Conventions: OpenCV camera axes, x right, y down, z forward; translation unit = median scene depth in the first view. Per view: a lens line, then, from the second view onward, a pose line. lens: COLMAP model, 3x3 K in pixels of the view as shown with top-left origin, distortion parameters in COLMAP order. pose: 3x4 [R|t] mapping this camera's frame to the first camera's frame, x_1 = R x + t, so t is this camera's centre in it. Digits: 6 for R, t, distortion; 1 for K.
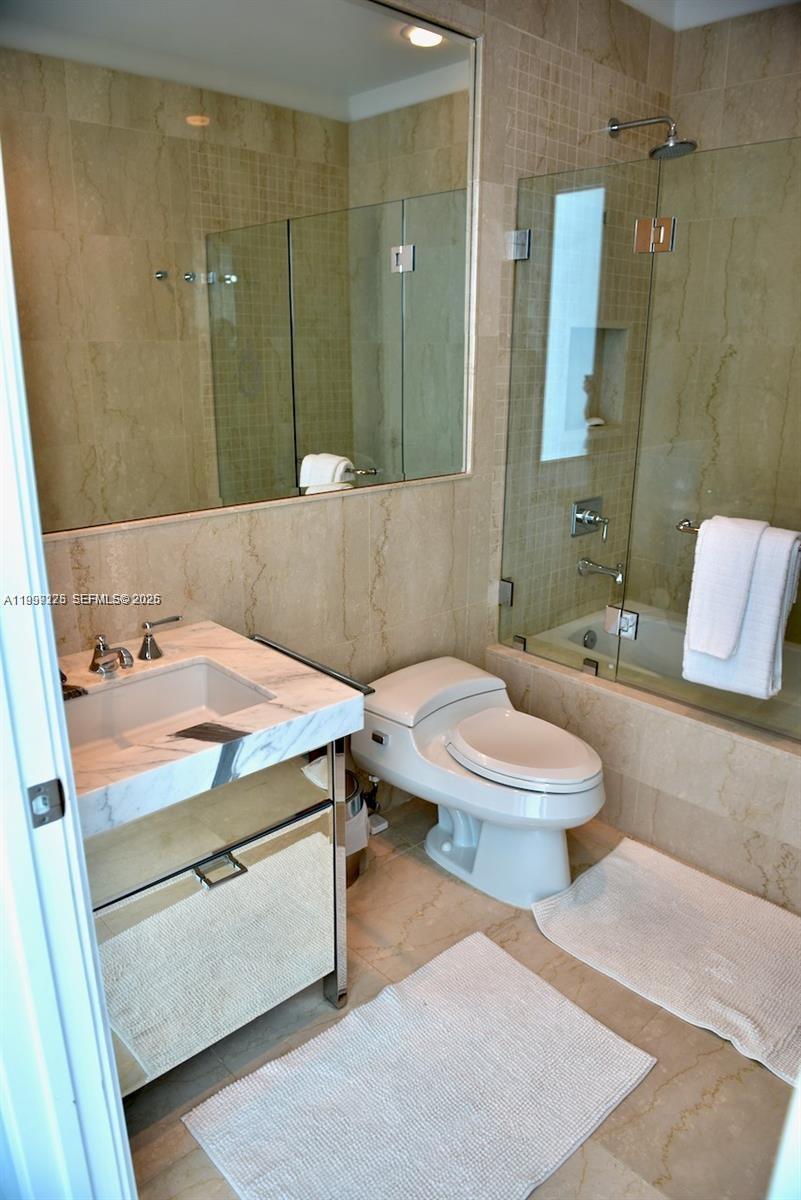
lens RADIAL K [[849.4, 0, 400.5], [0, 849.4, 600.0], [0, 0, 1]] dist [-0.028443, 0.000401]
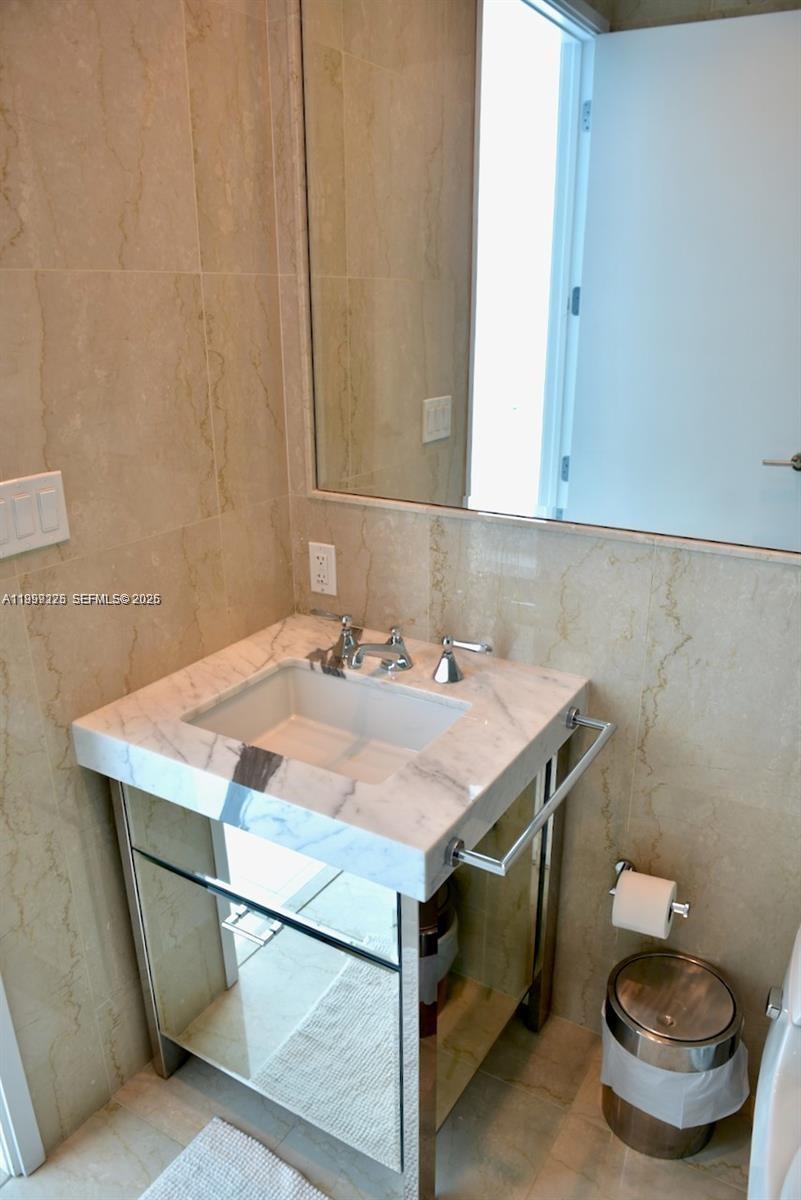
lens RADIAL K [[849.4, 0, 400.5], [0, 849.4, 600.0], [0, 0, 1]] dist [-0.028443, 0.000401]
pose [[0.256833, 0.318994, -0.912294, 0.427611], [-0.275169, 0.929024, 0.247377, -0.196947], [0.926455, 0.187501, 0.326381, 0.687564]]
